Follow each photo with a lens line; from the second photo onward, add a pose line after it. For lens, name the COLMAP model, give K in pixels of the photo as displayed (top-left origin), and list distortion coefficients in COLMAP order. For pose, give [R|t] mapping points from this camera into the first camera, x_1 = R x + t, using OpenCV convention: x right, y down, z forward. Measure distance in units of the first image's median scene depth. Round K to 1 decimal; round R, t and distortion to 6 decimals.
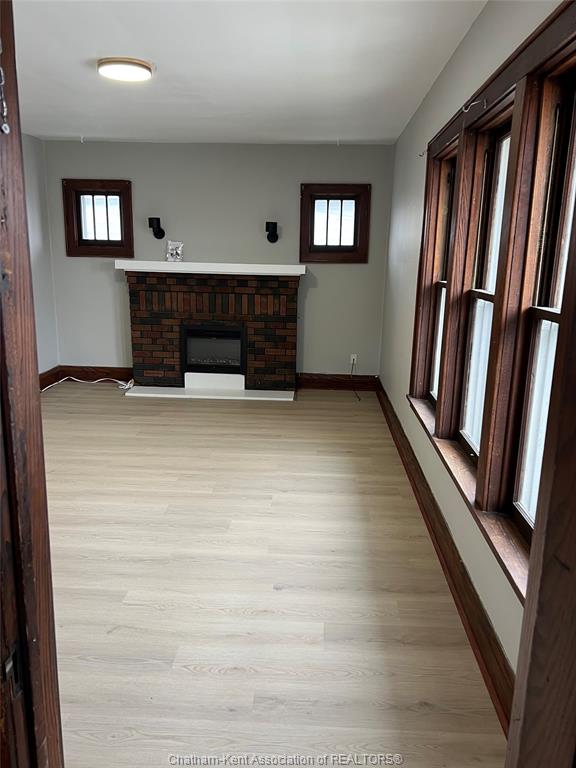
lens RADIAL K [[584.6, 0, 293.9], [0, 584.6, 377.8], [0, 0, 1]] dist [0.090246, -0.127358]
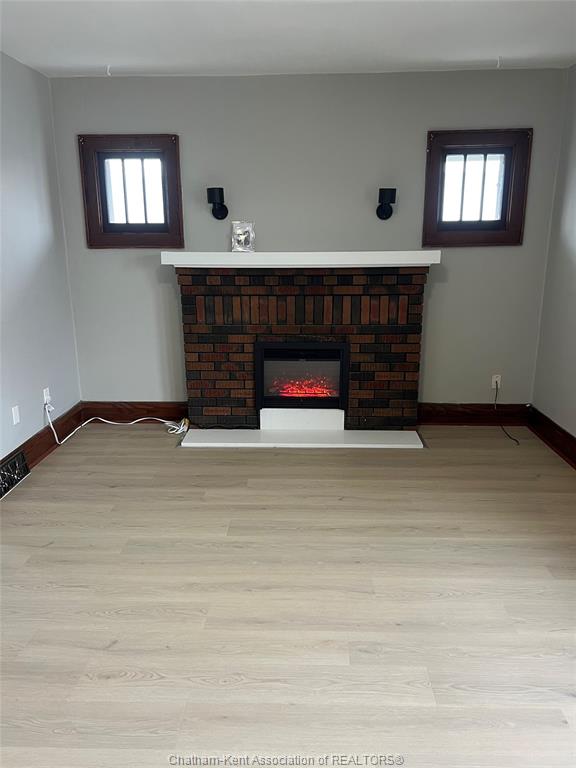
lens RADIAL K [[572.1, 0, 288.0], [0, 572.1, 384.0], [0, 0, 1]] dist [0.097661, -0.118853]
pose [[0.999474, -0.030255, 0.011703, -0.163810], [0.029836, 0.998961, 0.034443, -0.063199], [-0.012733, -0.034076, 0.999338, 0.313336]]
